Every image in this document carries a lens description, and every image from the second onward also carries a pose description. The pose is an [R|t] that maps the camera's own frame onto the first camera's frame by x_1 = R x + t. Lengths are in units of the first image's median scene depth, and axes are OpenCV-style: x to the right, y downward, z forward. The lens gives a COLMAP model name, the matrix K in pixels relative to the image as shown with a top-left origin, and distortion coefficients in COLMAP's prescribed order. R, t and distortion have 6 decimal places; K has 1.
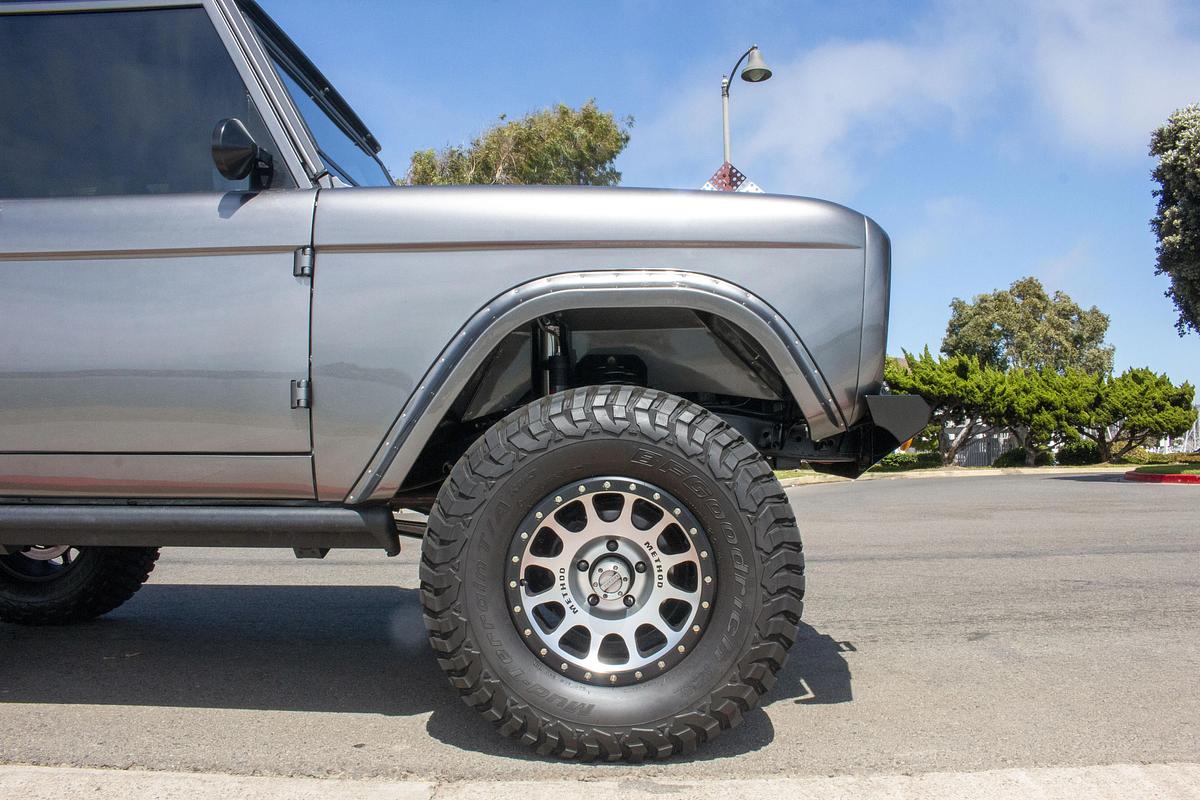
lens RADIAL K [[1039.6, 0, 601.5], [0, 1039.6, 409.7], [0, 0, 1]] dist [-0.141025, 0.002492]
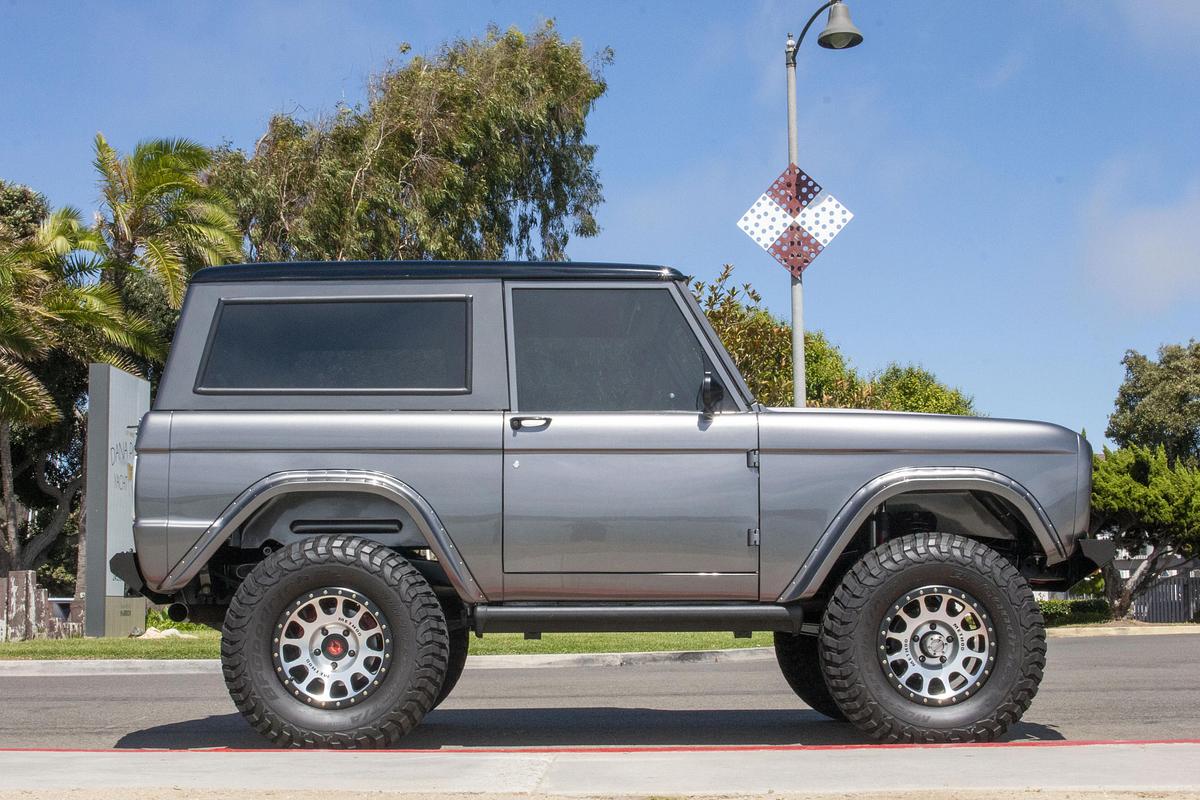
lens RADIAL K [[2013.6, 0, 594.5], [0, 2013.6, 397.7], [0, 0, 1]] dist [-0.045405, 0.000000]
pose [[0.997342, 0.008713, 0.072340, -0.790023], [-0.004189, 0.998039, -0.062457, -0.036230], [-0.072742, 0.061988, 0.995423, -2.281979]]
